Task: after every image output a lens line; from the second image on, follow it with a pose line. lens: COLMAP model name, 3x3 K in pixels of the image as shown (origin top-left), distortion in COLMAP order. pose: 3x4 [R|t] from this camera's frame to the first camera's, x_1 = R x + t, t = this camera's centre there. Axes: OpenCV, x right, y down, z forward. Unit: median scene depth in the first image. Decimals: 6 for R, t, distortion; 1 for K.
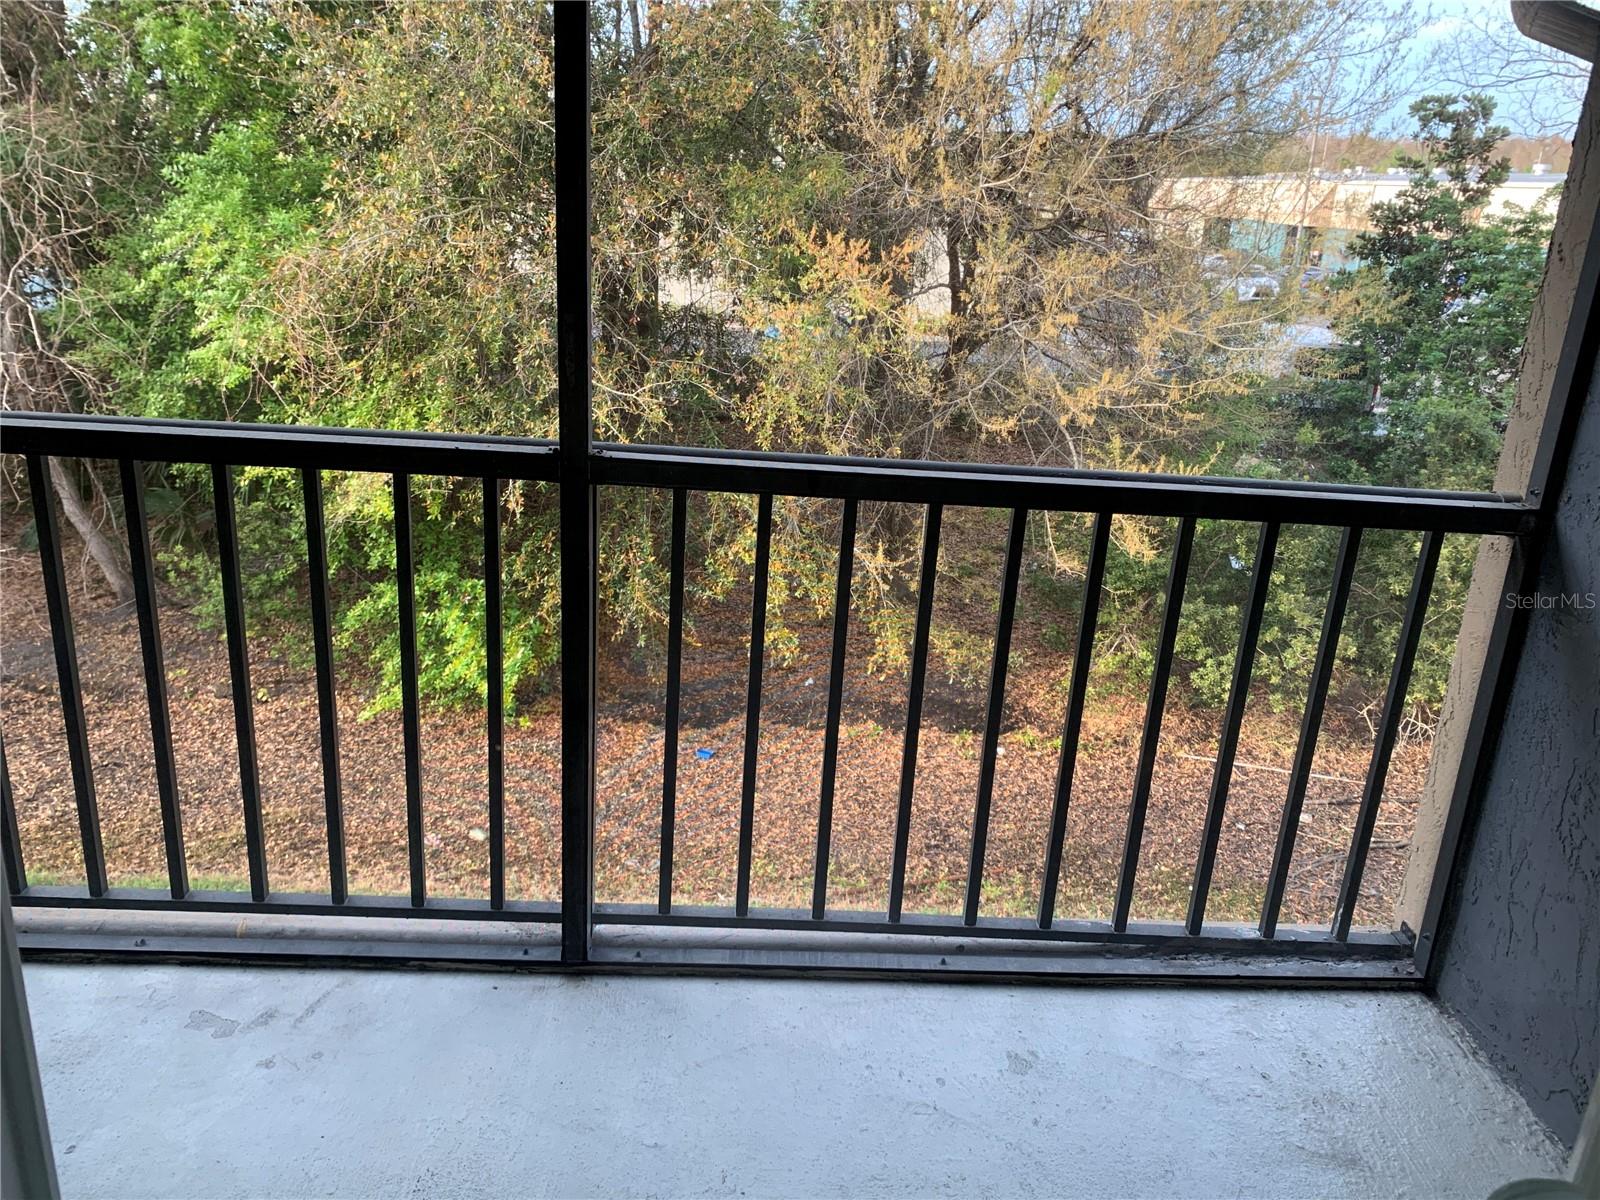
lens RADIAL K [[1224.7, 0, 801.0], [0, 1224.7, 599.5], [0, 0, 1]] dist [-0.002301, -0.000987]
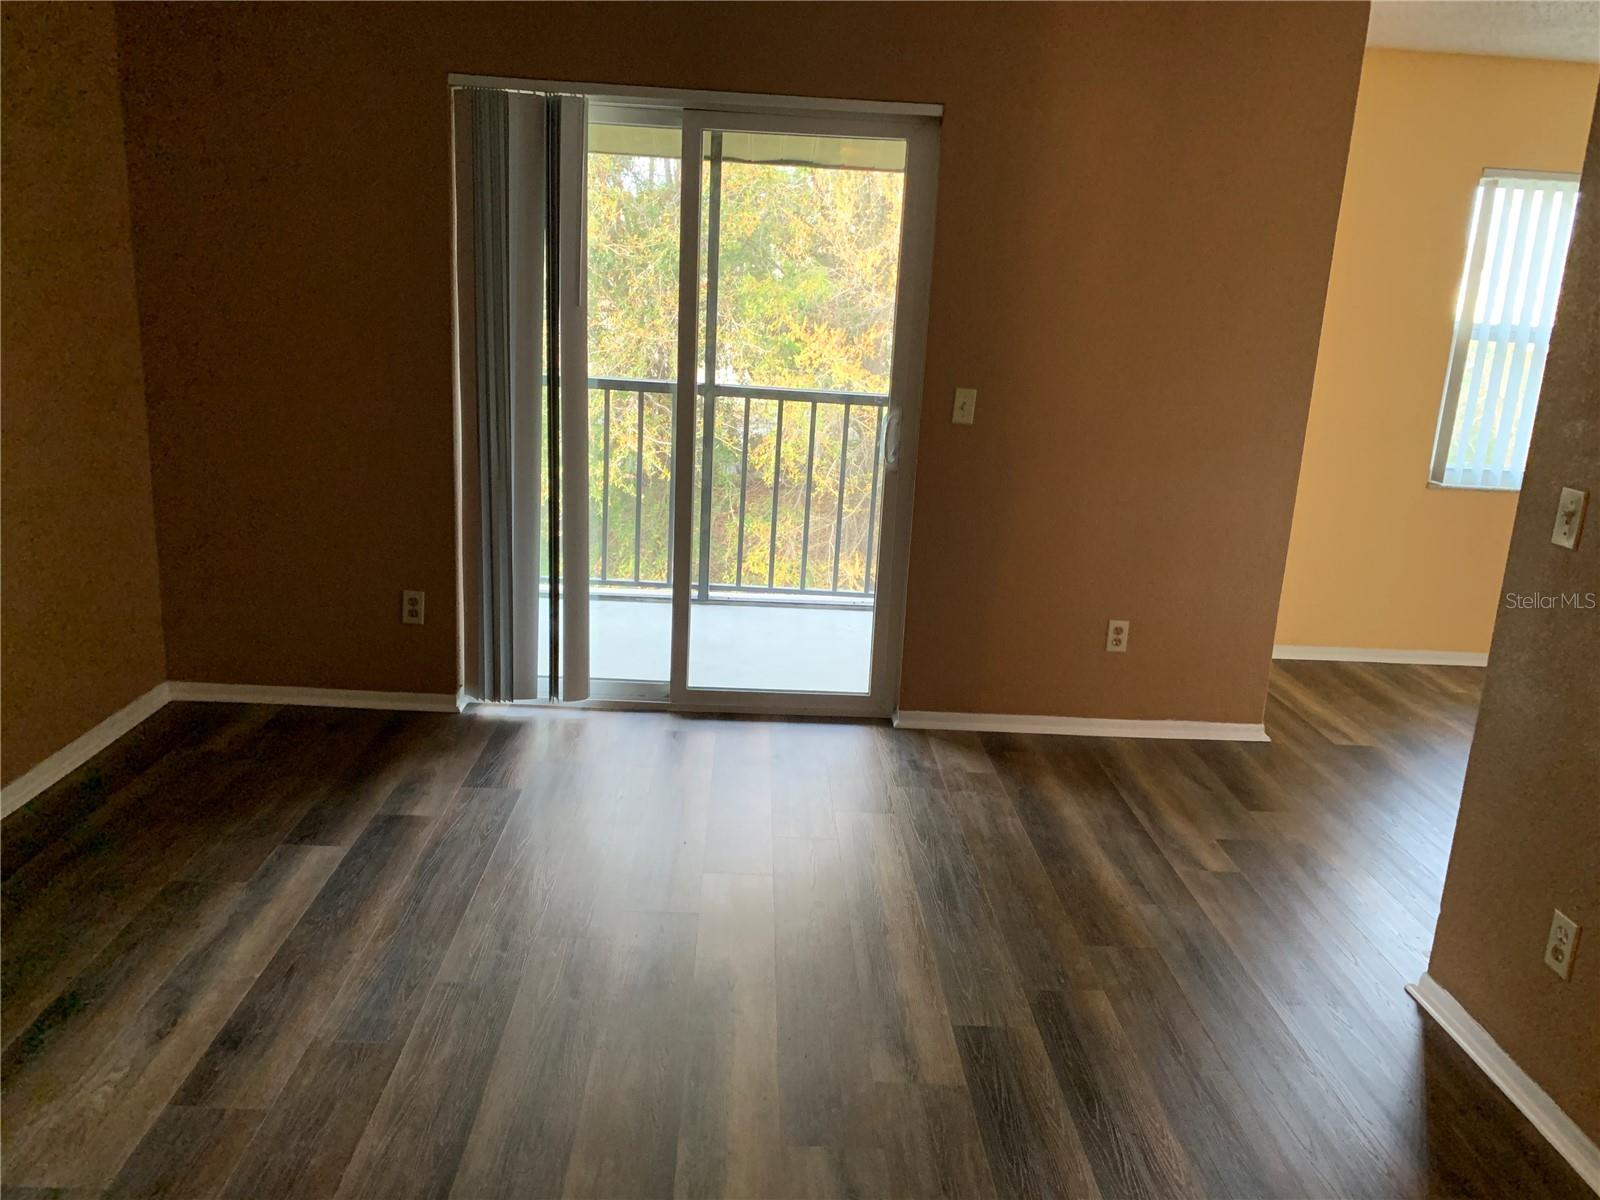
lens RADIAL K [[1224.7, 0, 799.7], [0, 1224.7, 599.9], [0, 0, 1]] dist [-0.002301, -0.000987]
pose [[0.999975, -0.006649, 0.002236, -0.000768], [0.006805, 0.996844, -0.079088, 0.114918], [-0.001703, 0.079101, 0.996865, -0.339648]]
